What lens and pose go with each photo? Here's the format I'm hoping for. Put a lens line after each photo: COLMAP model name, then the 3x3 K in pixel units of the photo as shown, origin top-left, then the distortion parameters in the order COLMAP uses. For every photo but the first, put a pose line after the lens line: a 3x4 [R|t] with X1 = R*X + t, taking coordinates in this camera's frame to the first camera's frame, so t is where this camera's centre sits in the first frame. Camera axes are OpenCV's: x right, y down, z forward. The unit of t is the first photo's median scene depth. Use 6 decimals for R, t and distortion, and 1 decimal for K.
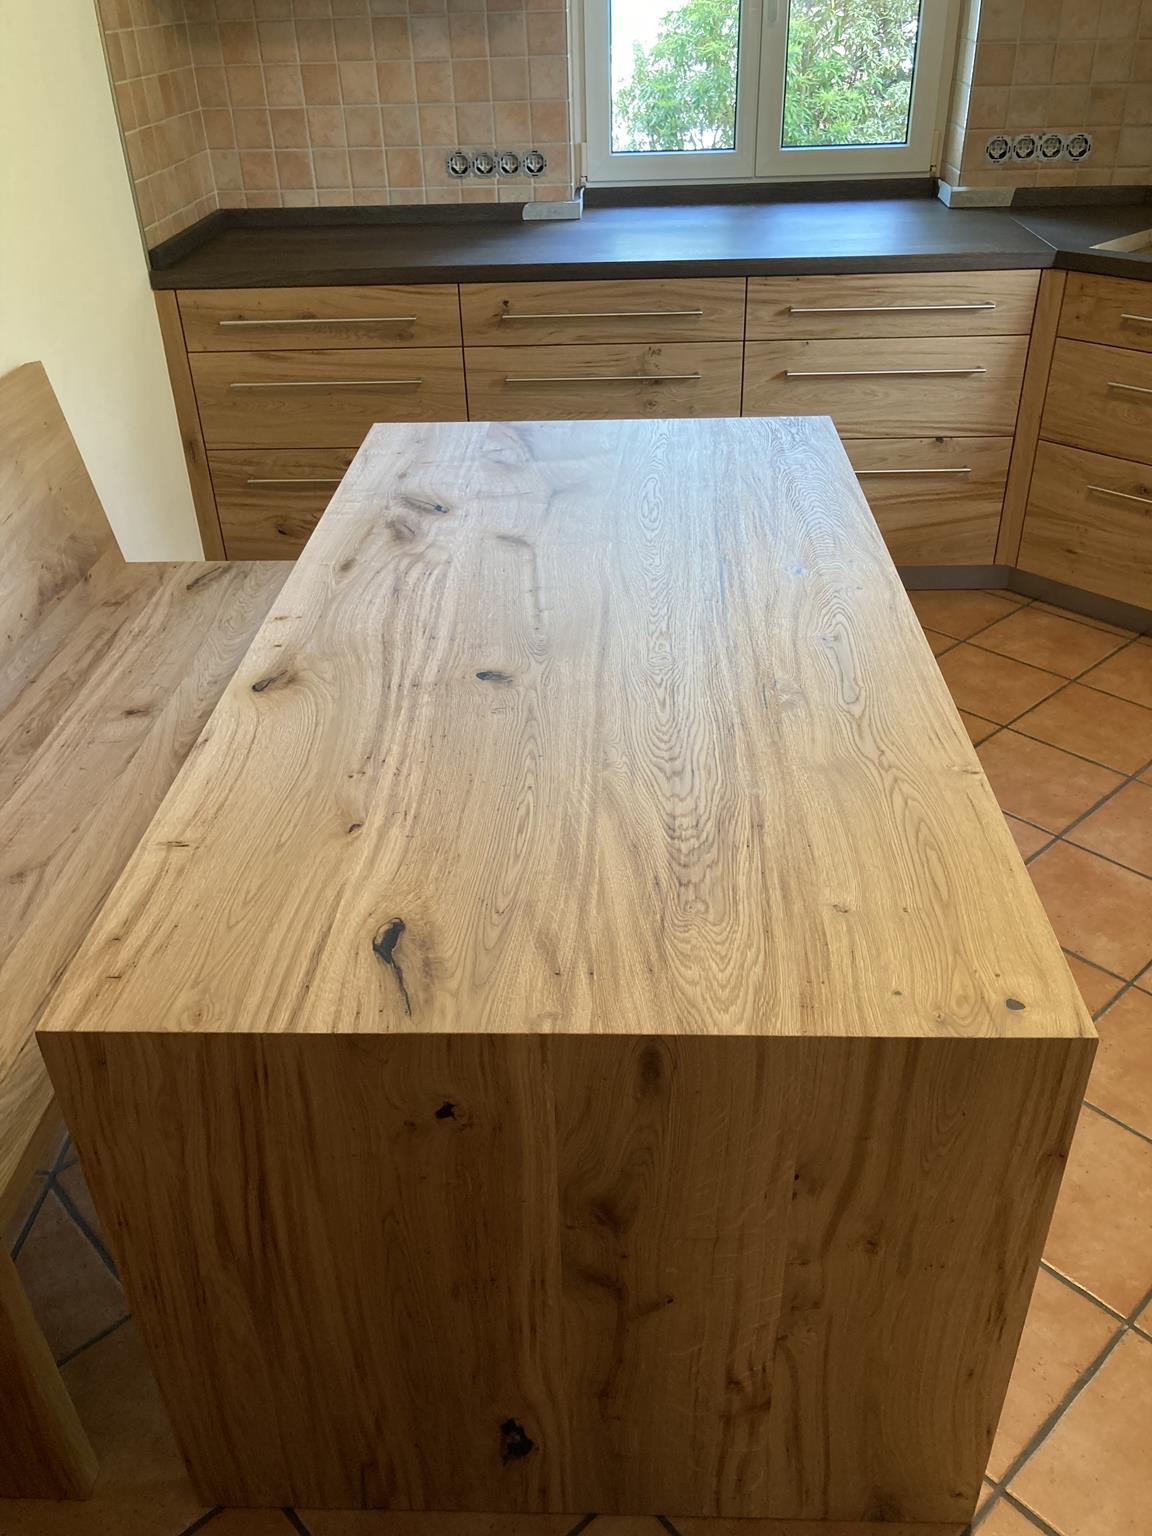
lens RADIAL K [[1253.8, 0, 579.4], [0, 1253.8, 778.2], [0, 0, 1]] dist [0.026569, -0.021735]
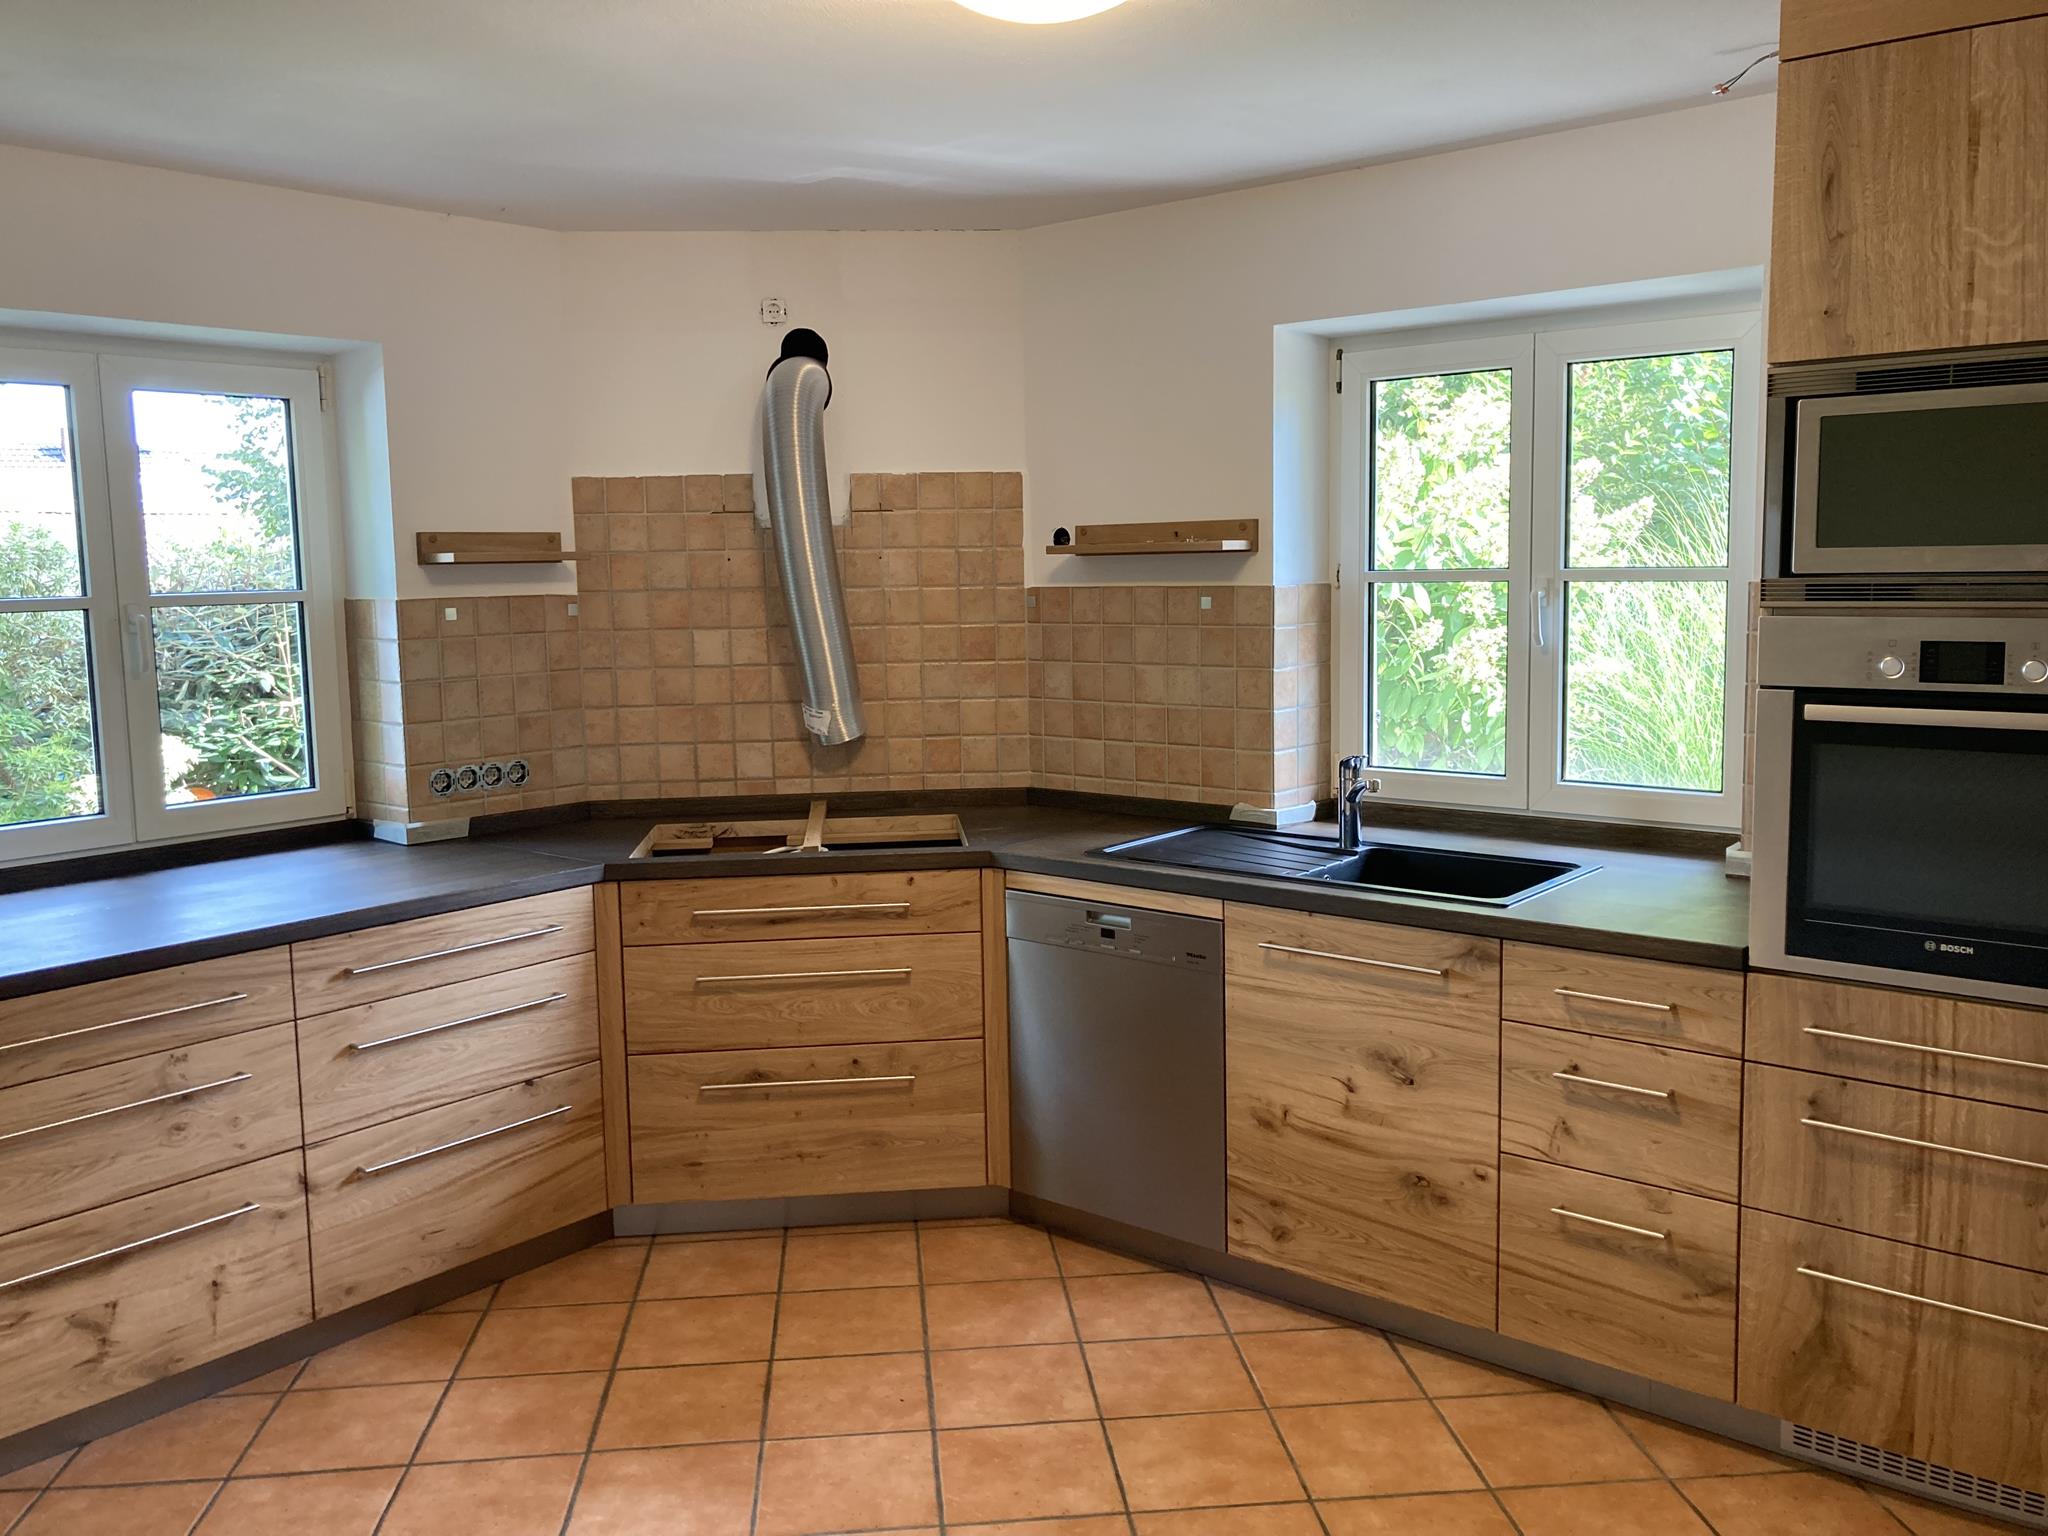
lens RADIAL K [[1671.7, 0, 1015.8], [0, 1671.7, 740.9], [0, 0, 1]] dist [0.026569, -0.021735]
pose [[0.613508, -0.071002, 0.786490, -0.376988], [0.432206, 0.863729, -0.259172, -0.032315], [-0.660913, 0.498930, 0.560592, 0.033635]]
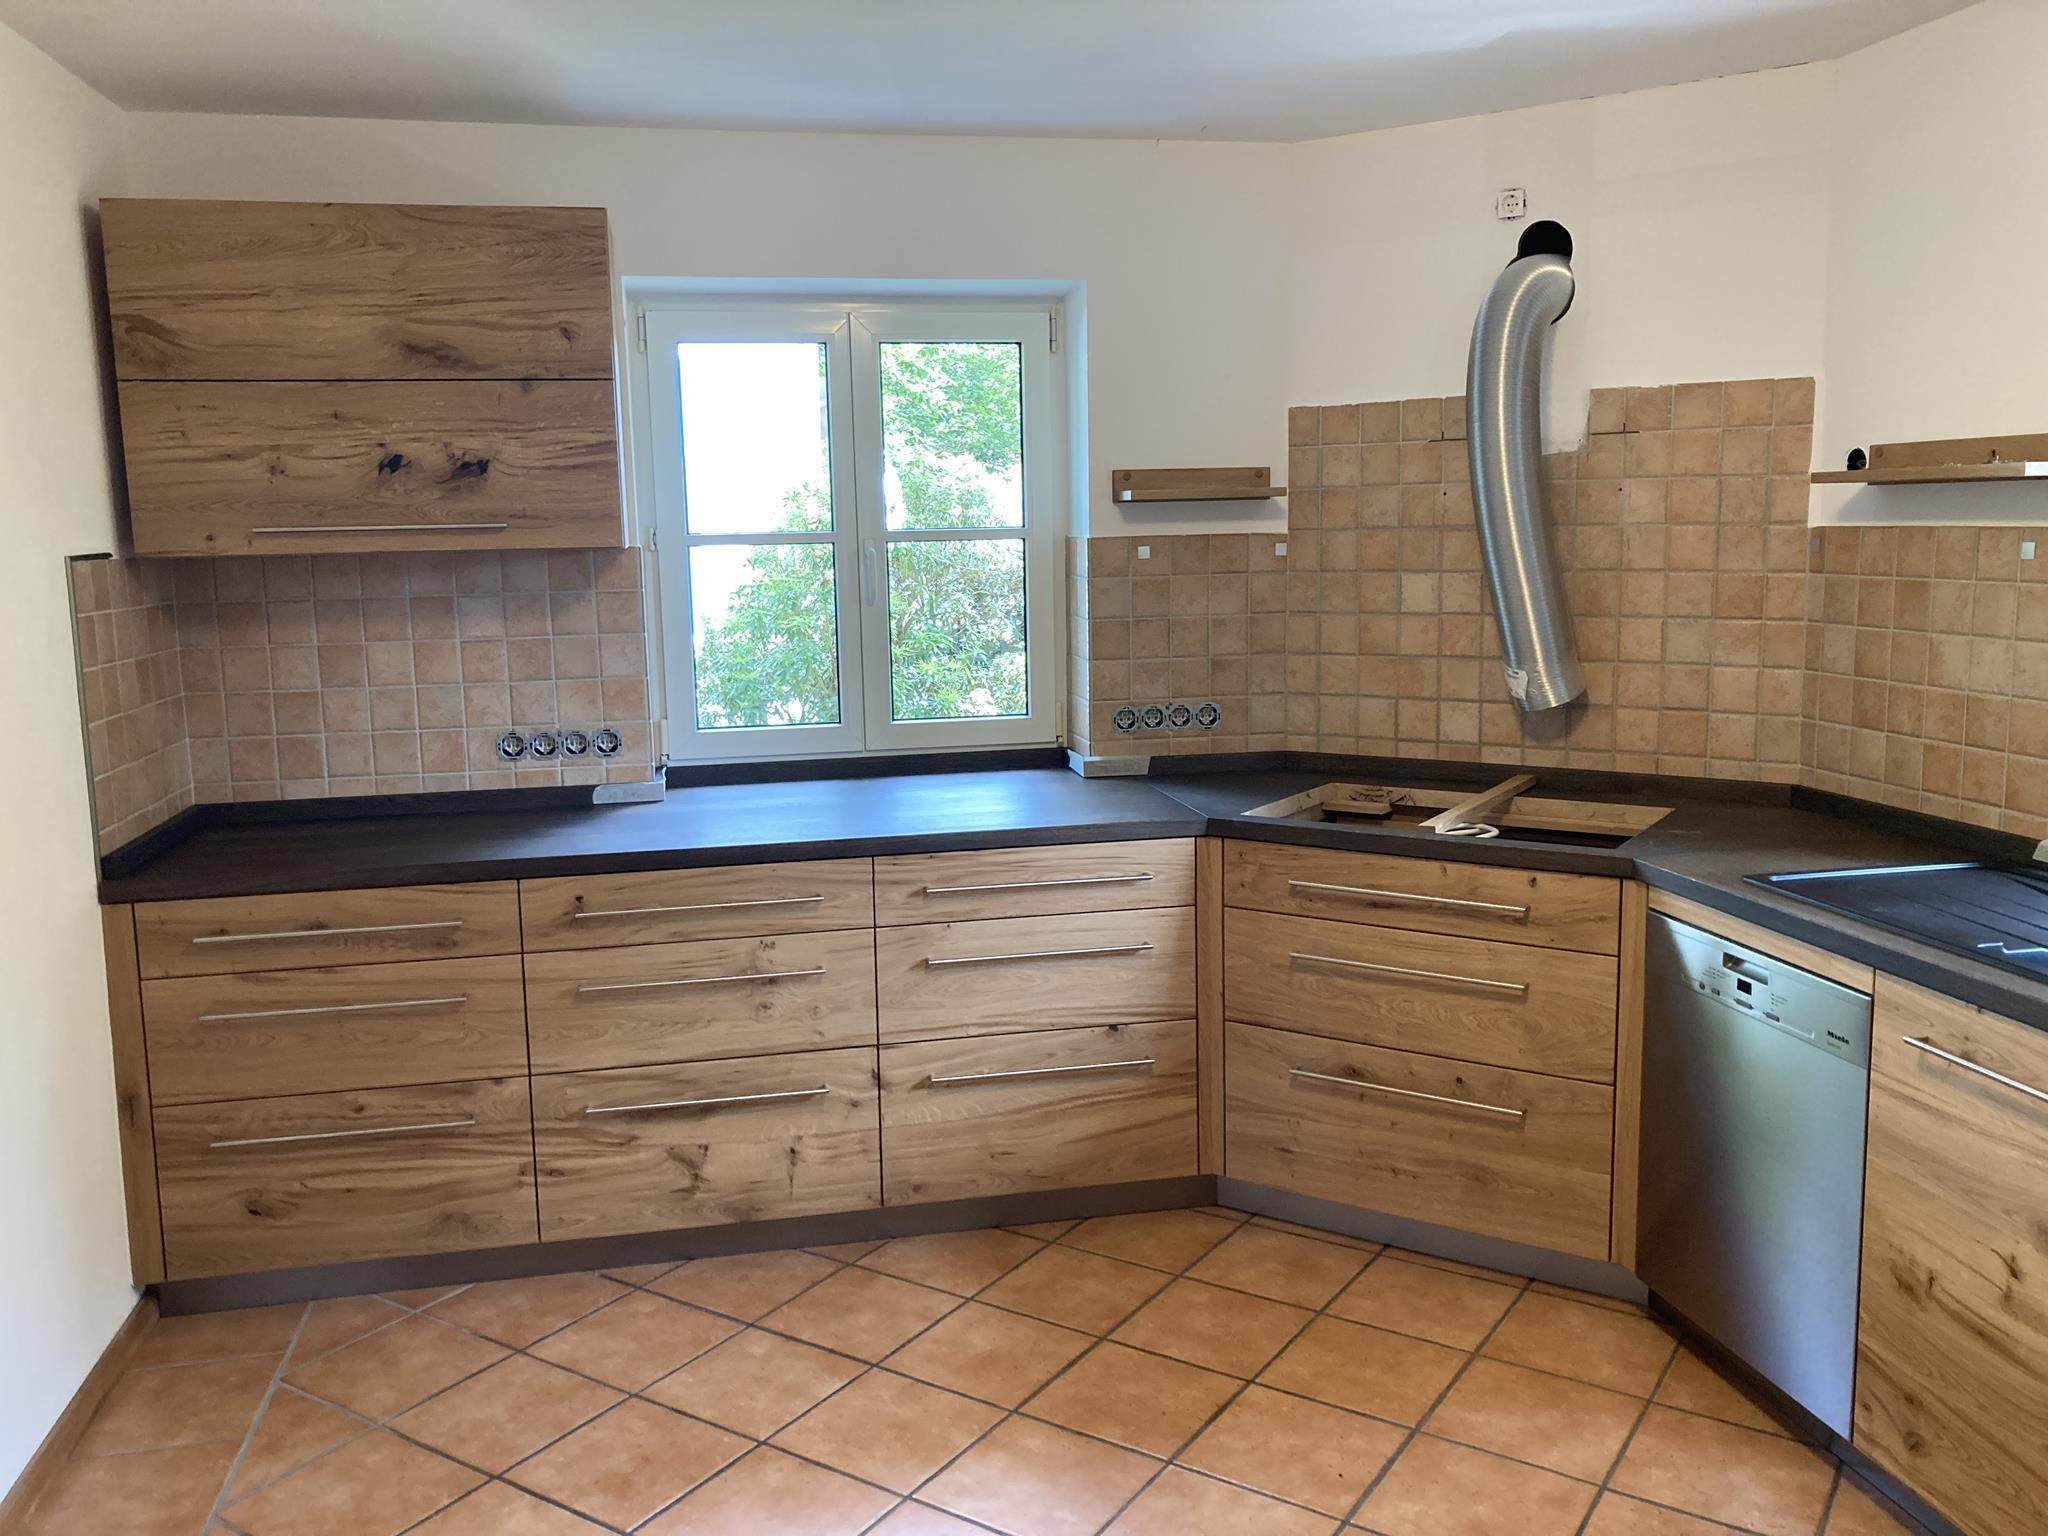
lens RADIAL K [[1671.7, 0, 1012.9], [0, 1671.7, 752.0], [0, 0, 1]] dist [0.026569, -0.021735]
pose [[0.972716, -0.024246, 0.230727, -0.030841], [0.120551, 0.902540, -0.413387, 0.016892], [-0.198218, 0.429922, 0.880839, -0.046188]]
